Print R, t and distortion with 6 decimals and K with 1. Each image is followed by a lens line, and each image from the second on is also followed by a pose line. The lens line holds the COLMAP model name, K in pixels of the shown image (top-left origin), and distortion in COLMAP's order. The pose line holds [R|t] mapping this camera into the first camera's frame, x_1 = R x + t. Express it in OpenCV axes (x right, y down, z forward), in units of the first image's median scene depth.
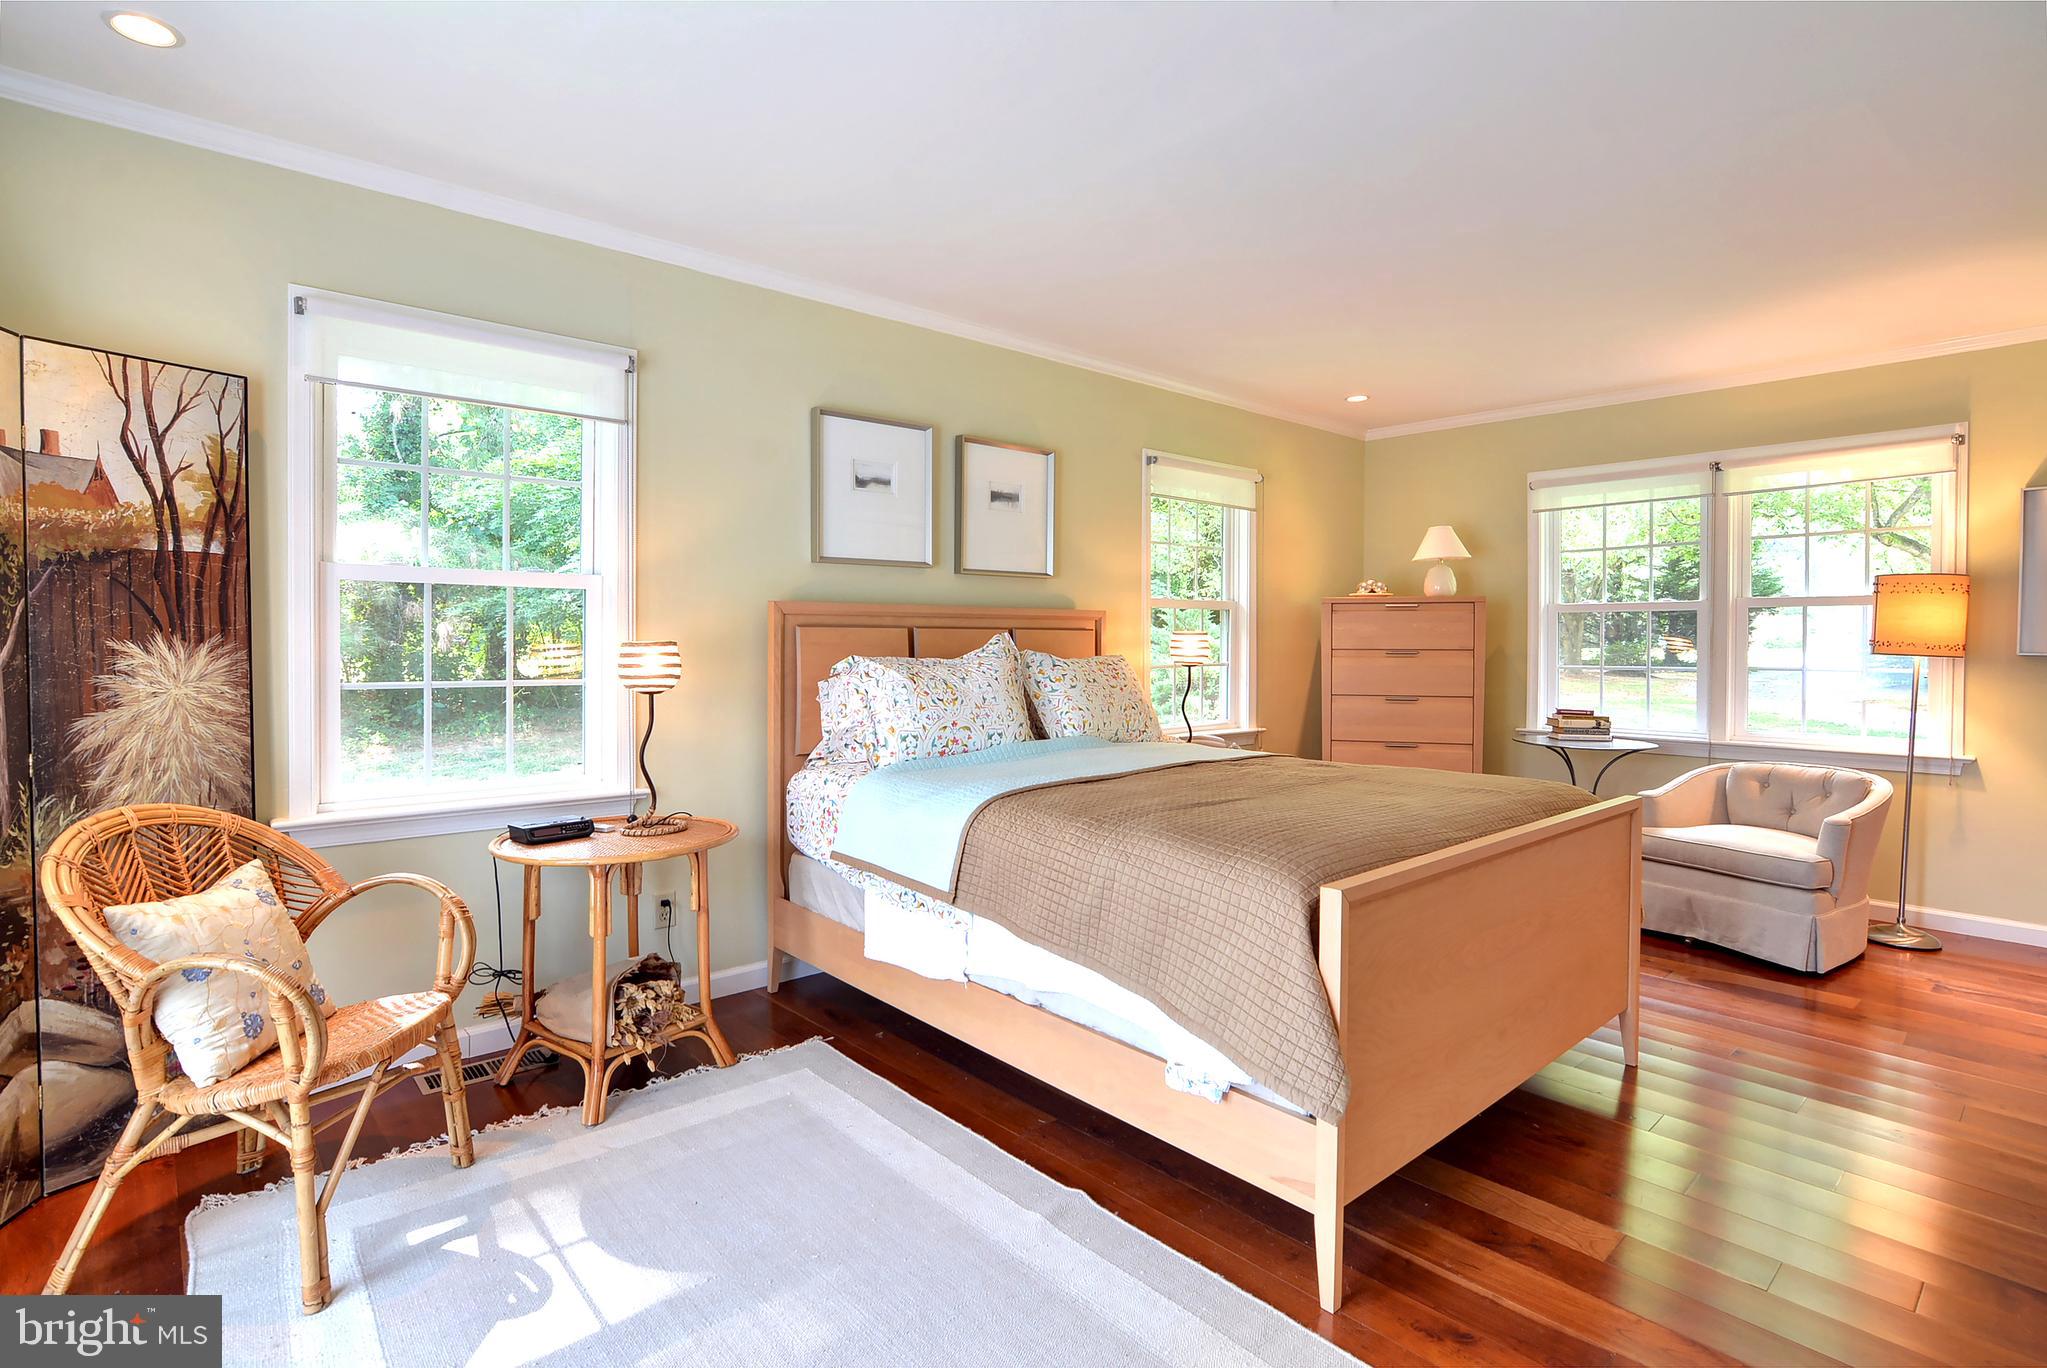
lens RADIAL K [[1005.8, 0, 1063.9], [0, 1005.8, 660.2], [0, 0, 1]] dist [-0.029908, 0.008036]
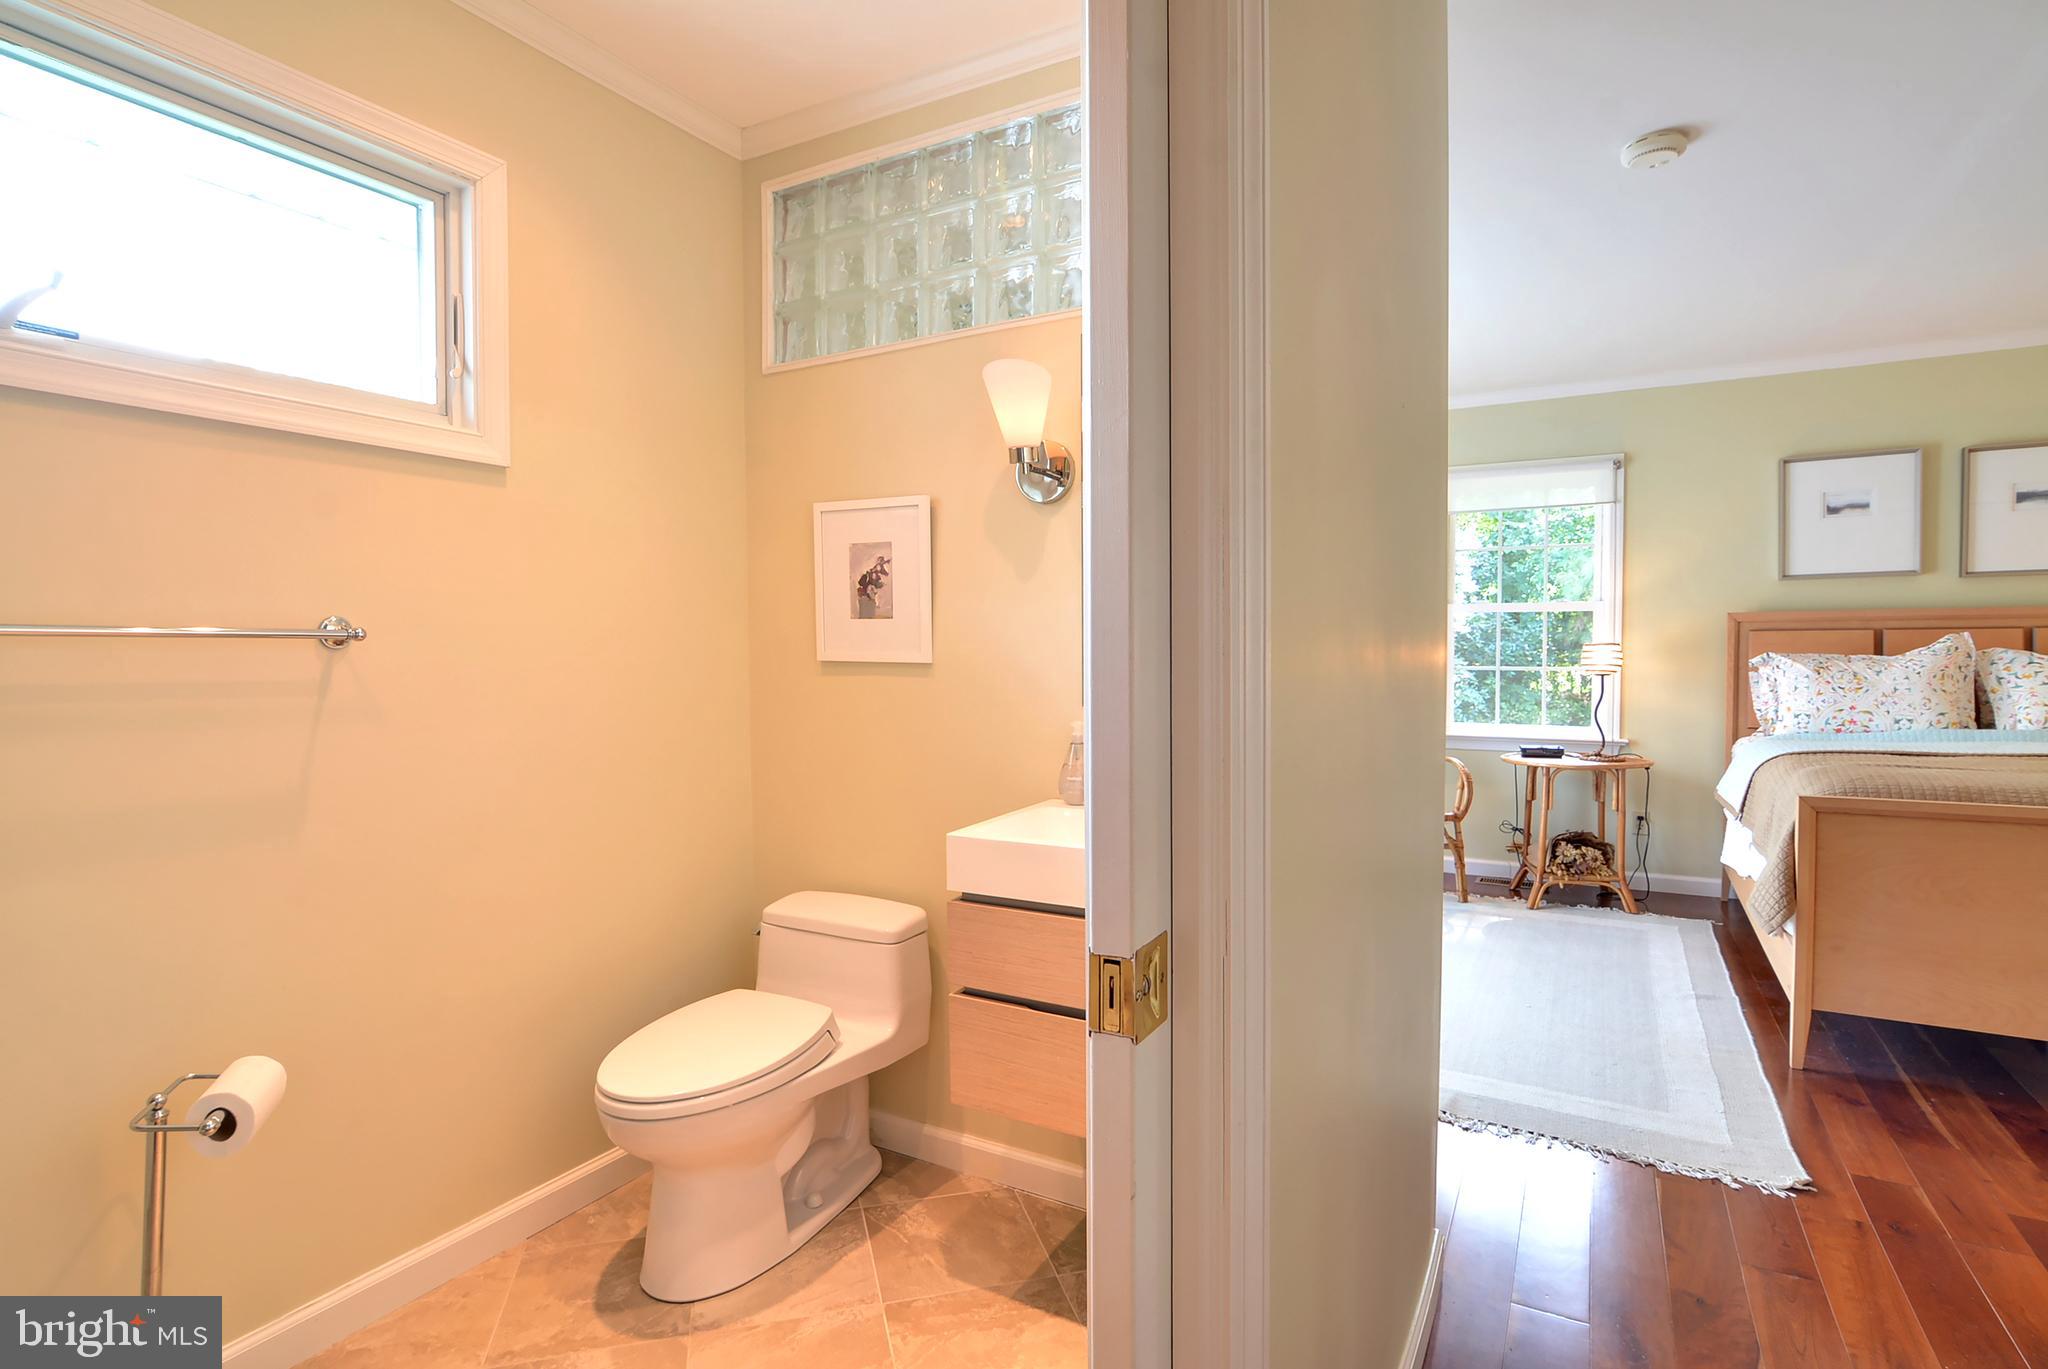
lens RADIAL K [[1006.3, 0, 1026.2], [0, 1006.3, 678.8], [0, 0, 1]] dist [-0.029908, 0.008036]
pose [[0.310245, 0.021502, -0.950414, 0.706756], [-0.012820, 0.999748, 0.018434, 0.018151], [0.950570, 0.006466, 0.310442, -0.325800]]
